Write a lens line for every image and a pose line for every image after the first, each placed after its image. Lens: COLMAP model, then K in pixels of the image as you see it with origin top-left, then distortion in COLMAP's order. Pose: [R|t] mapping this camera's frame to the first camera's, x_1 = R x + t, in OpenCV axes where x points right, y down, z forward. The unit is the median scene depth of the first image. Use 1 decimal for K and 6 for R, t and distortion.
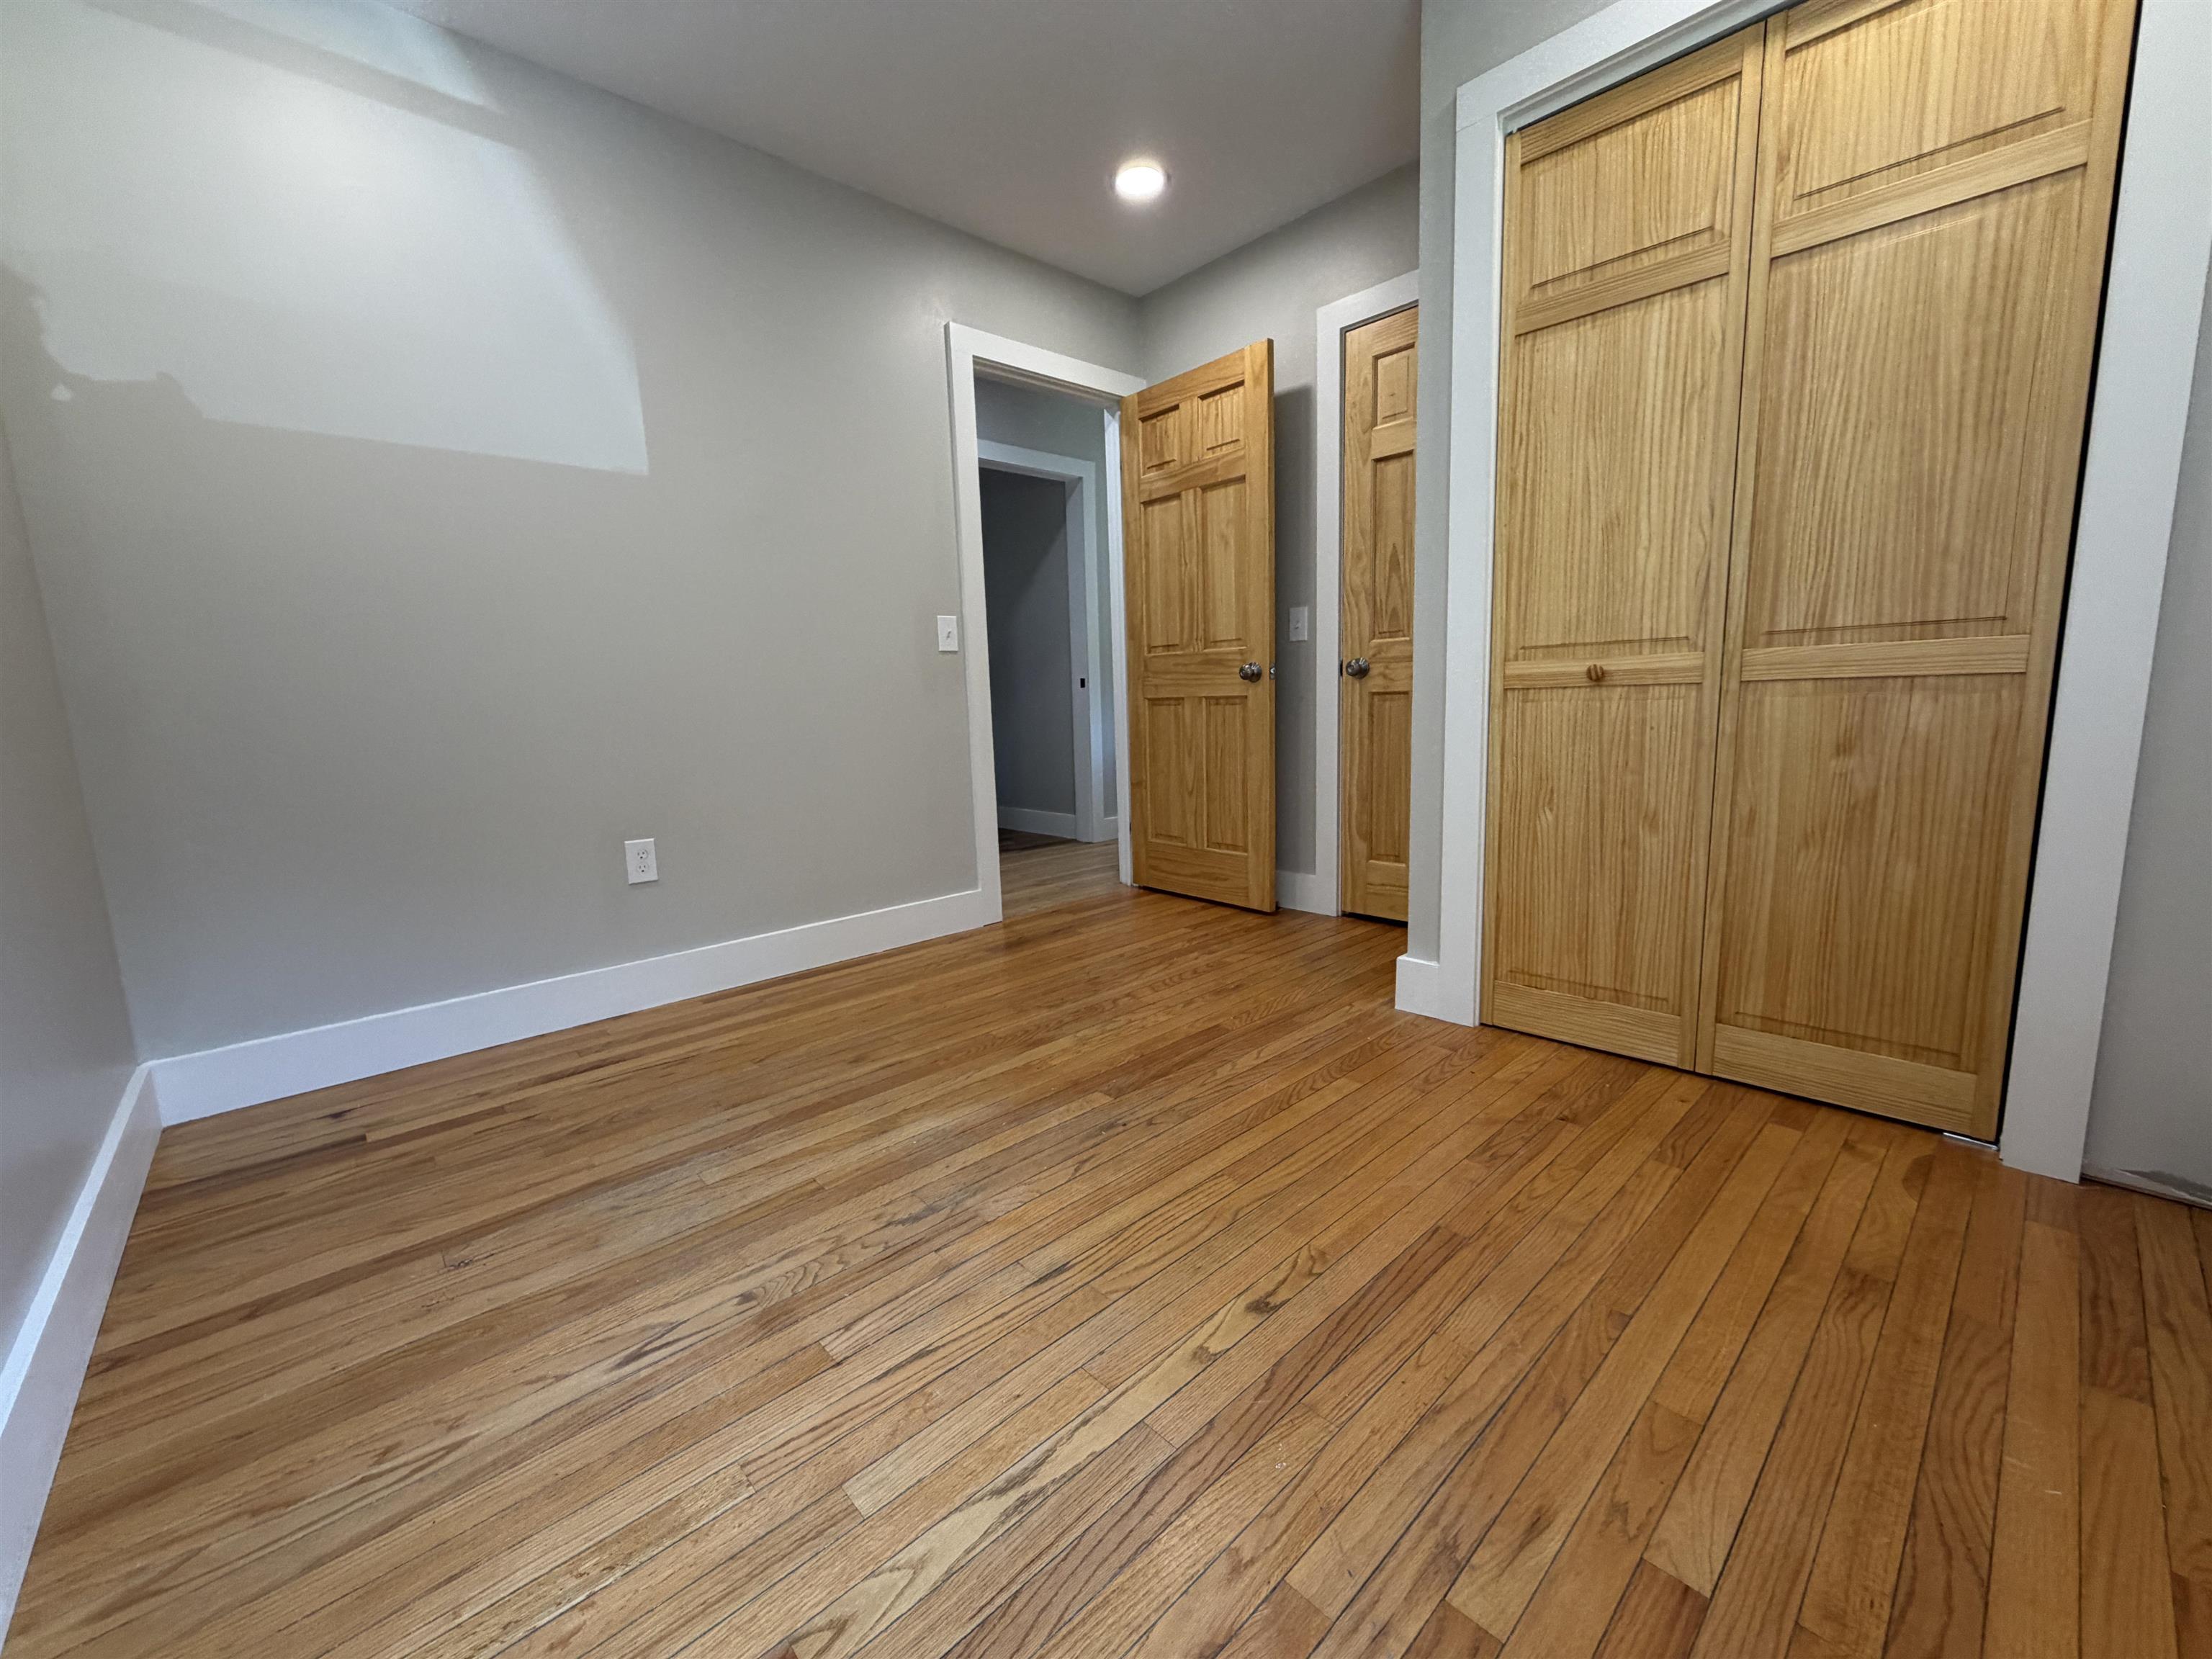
lens RADIAL K [[880.6, 0, 1100.3], [0, 880.6, 829.9], [0, 0, 1]] dist [-0.000151, -0.000067]
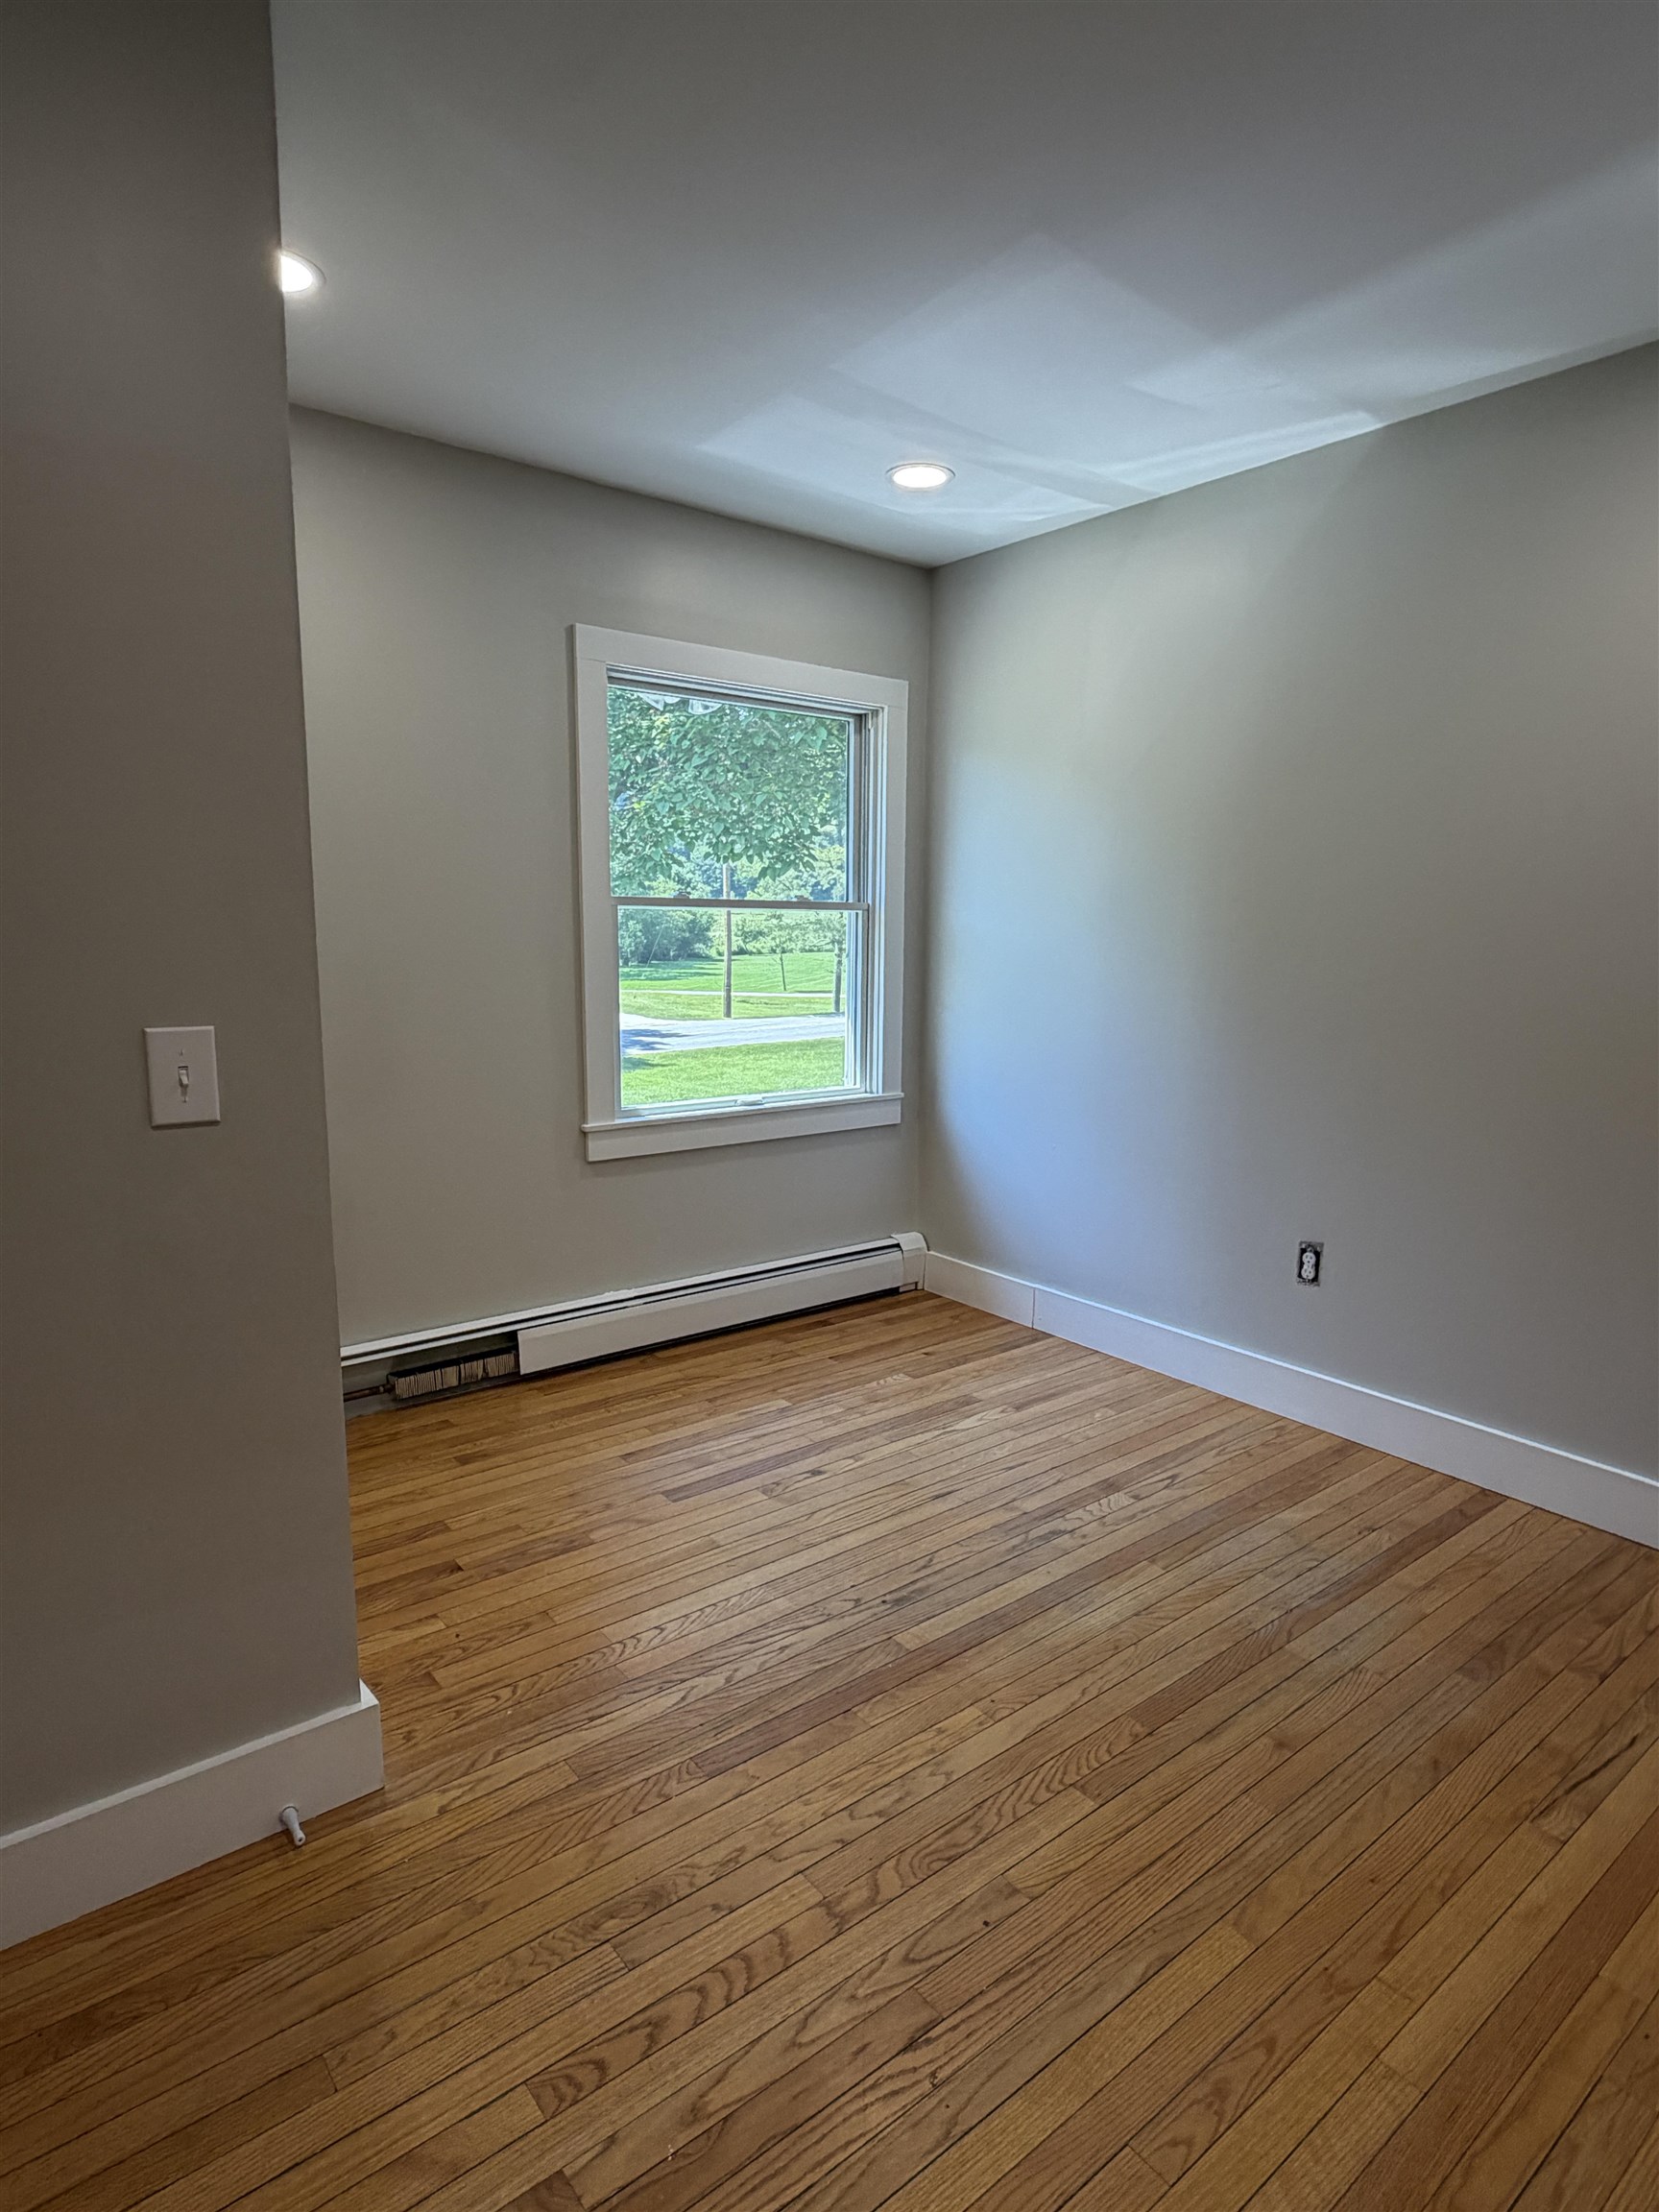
lens RADIAL K [[1211.9, 0, 829.5], [0, 1211.9, 1106.0], [0, 0, 1]] dist [0.000235, 0.000446]
pose [[-0.997002, 0.011278, 0.076544, -0.022368], [0.033459, 0.954874, 0.295121, -0.632374], [-0.069762, 0.296798, -0.952389, 2.302096]]
